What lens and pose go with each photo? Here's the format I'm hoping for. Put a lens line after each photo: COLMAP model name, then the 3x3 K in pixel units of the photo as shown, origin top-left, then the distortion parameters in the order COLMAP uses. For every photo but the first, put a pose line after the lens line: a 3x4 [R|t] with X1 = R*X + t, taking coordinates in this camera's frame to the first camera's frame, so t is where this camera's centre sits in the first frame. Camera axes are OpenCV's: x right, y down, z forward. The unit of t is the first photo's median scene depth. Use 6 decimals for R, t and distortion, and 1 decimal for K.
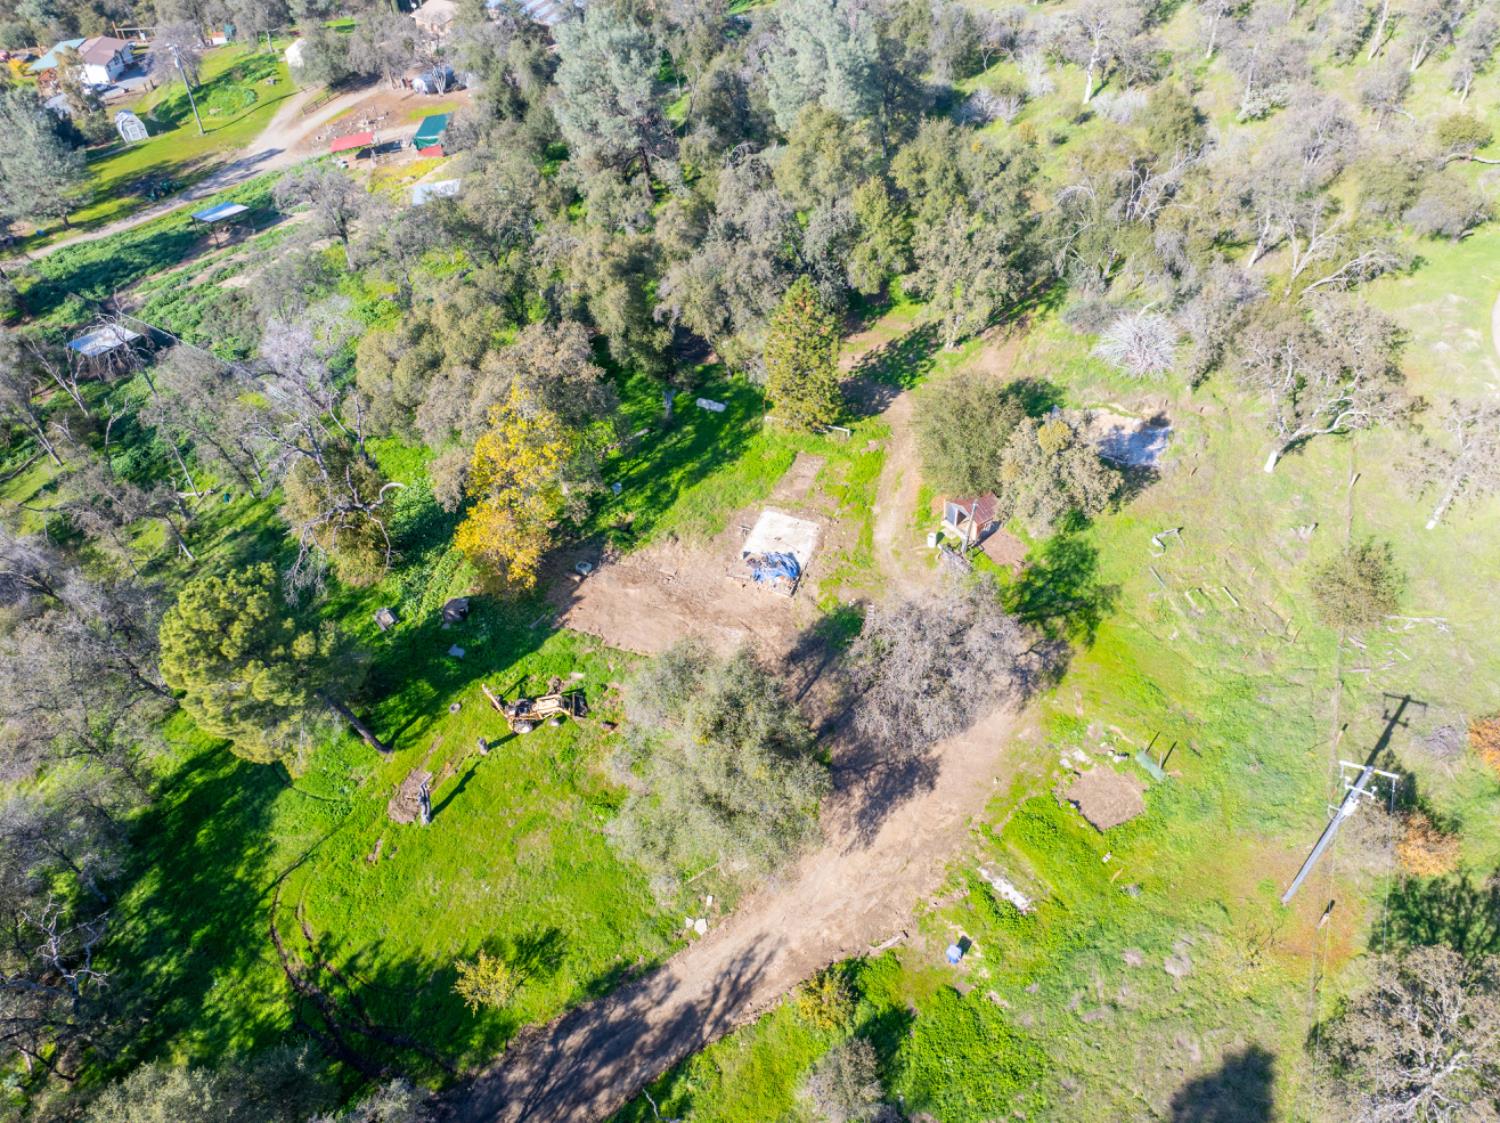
lens RADIAL K [[1053.7, 0, 750.0], [0, 1053.7, 561.5], [0, 0, 1]] dist [-0.053268, 0.028456]
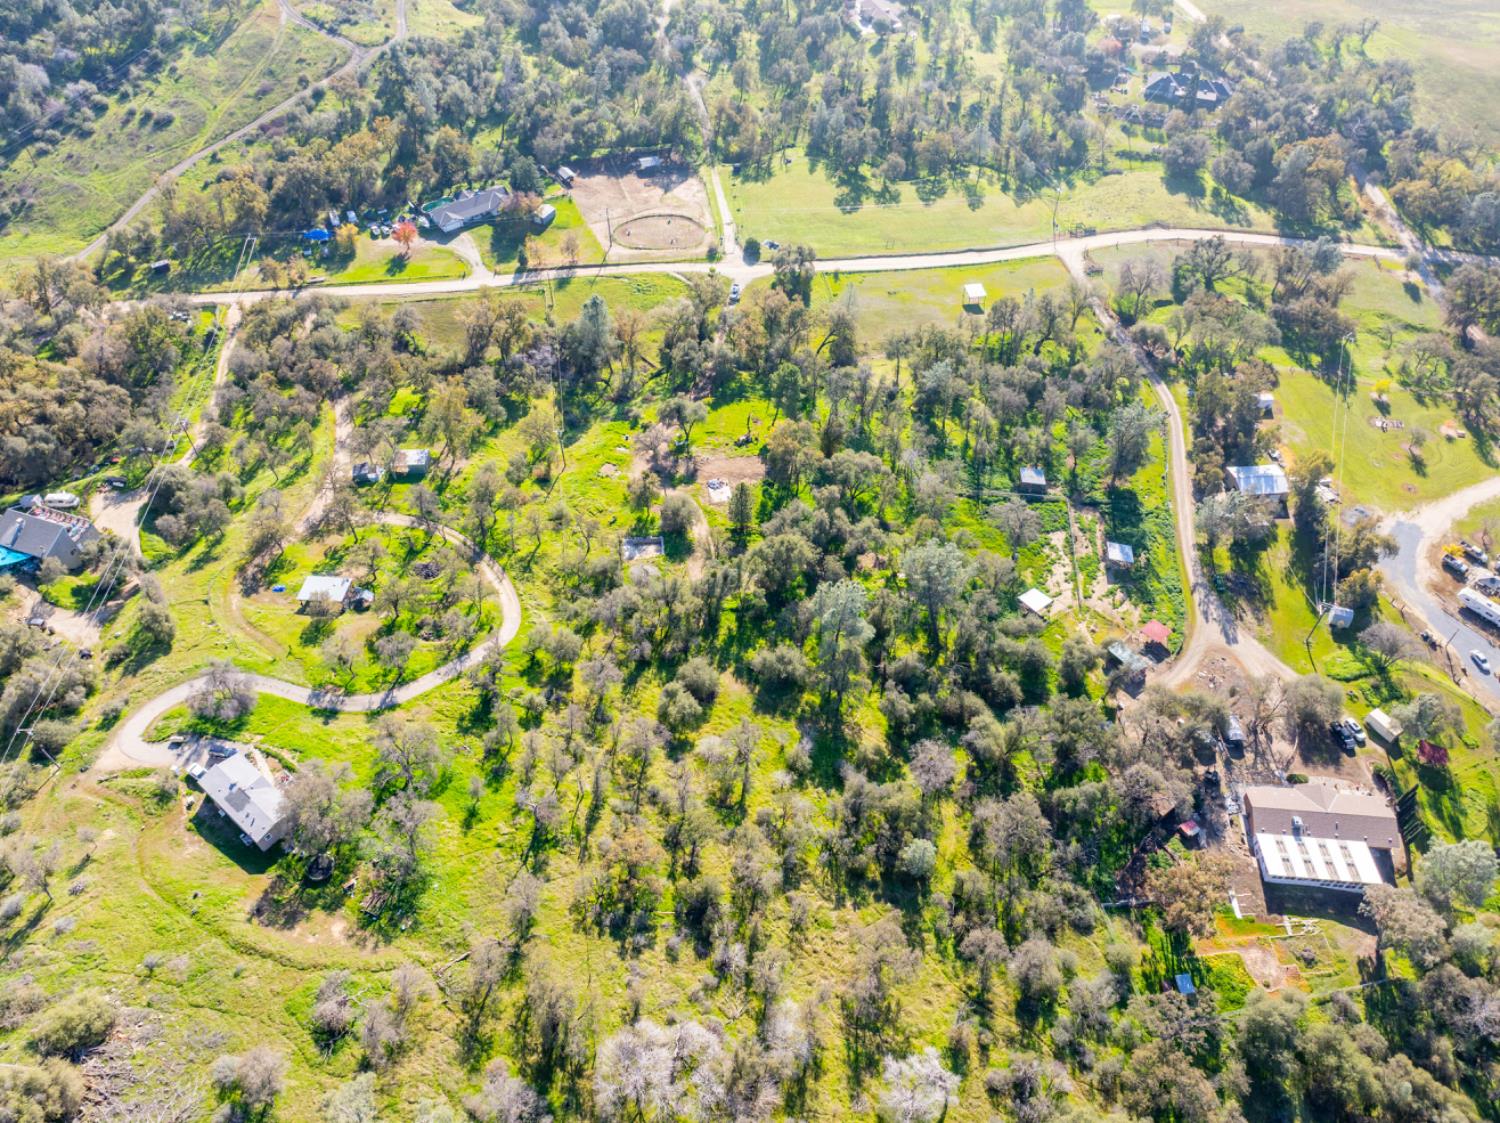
lens RADIAL K [[1051.9, 0, 750.0], [0, 1051.9, 561.5], [0, 0, 1]] dist [-0.034251, -0.002486]
pose [[-0.840704, 0.416227, -0.346370, 1.030921], [-0.352059, 0.065863, 0.933658, -2.705223], [0.411426, 0.906872, 0.091165, 0.826703]]
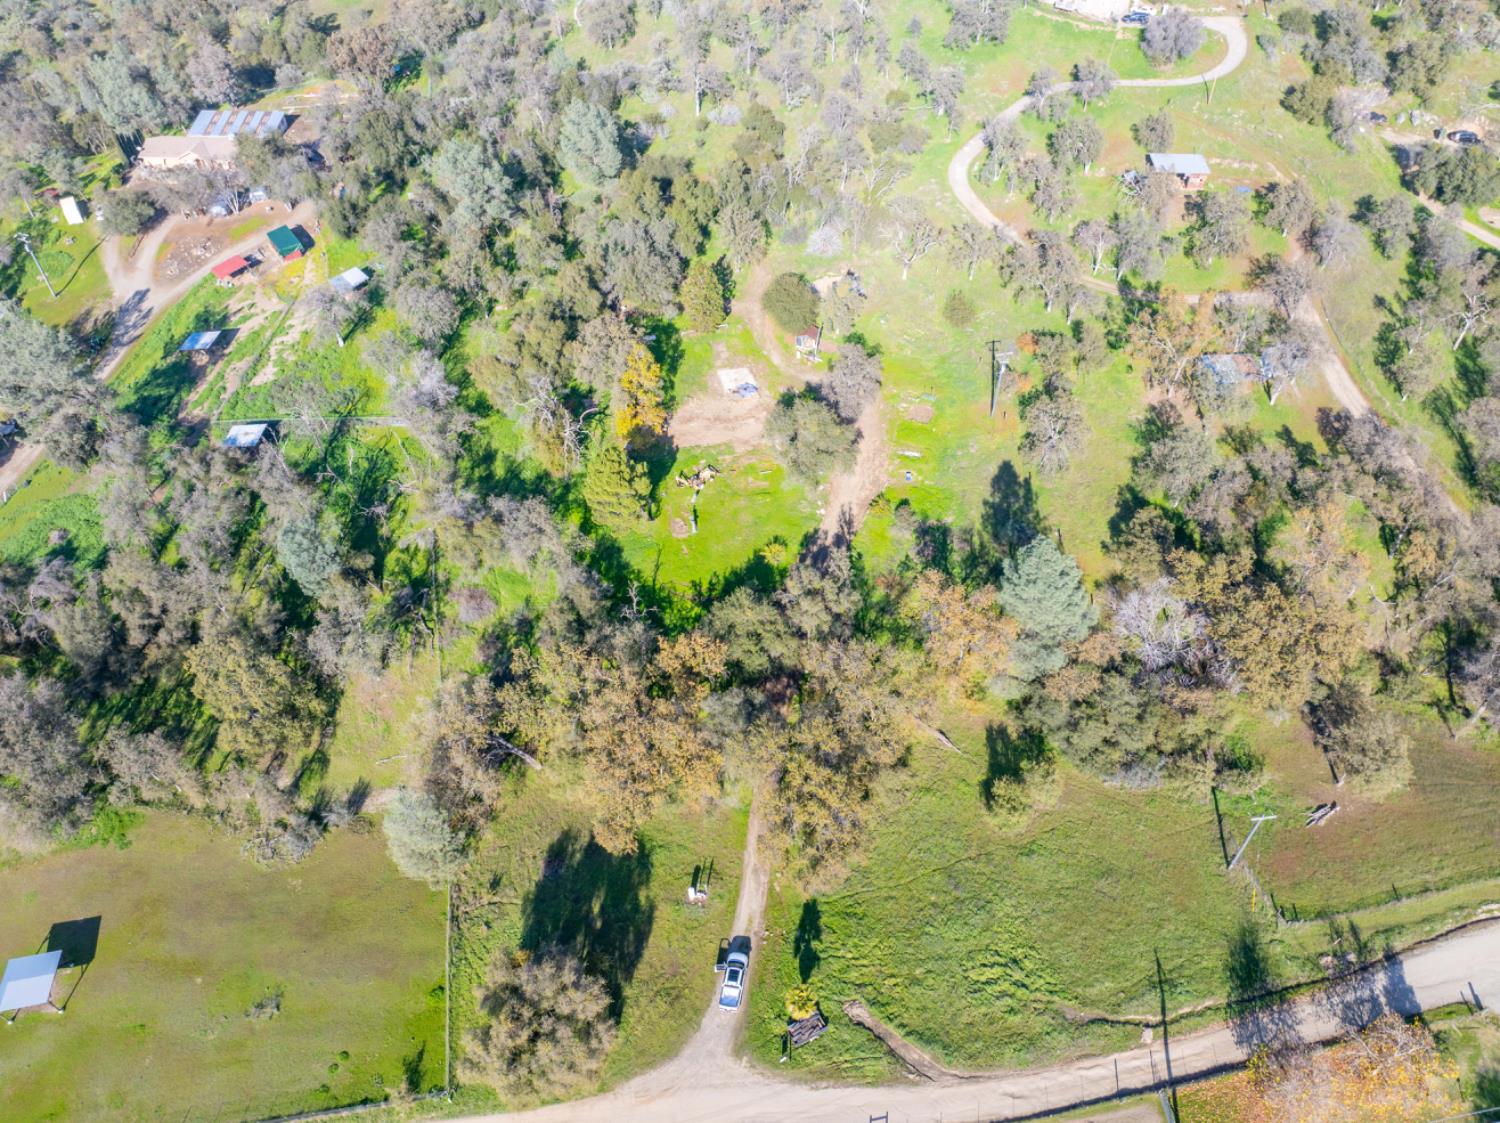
lens RADIAL K [[1063.8, 0, 750.0], [0, 1063.8, 561.5], [0, 0, 1]] dist [-0.071484, 0.043582]
pose [[0.825757, -0.405802, 0.391728, -0.829099], [0.378031, 0.913631, 0.149572, 0.005360], [-0.418591, 0.024575, 0.907842, -0.837594]]
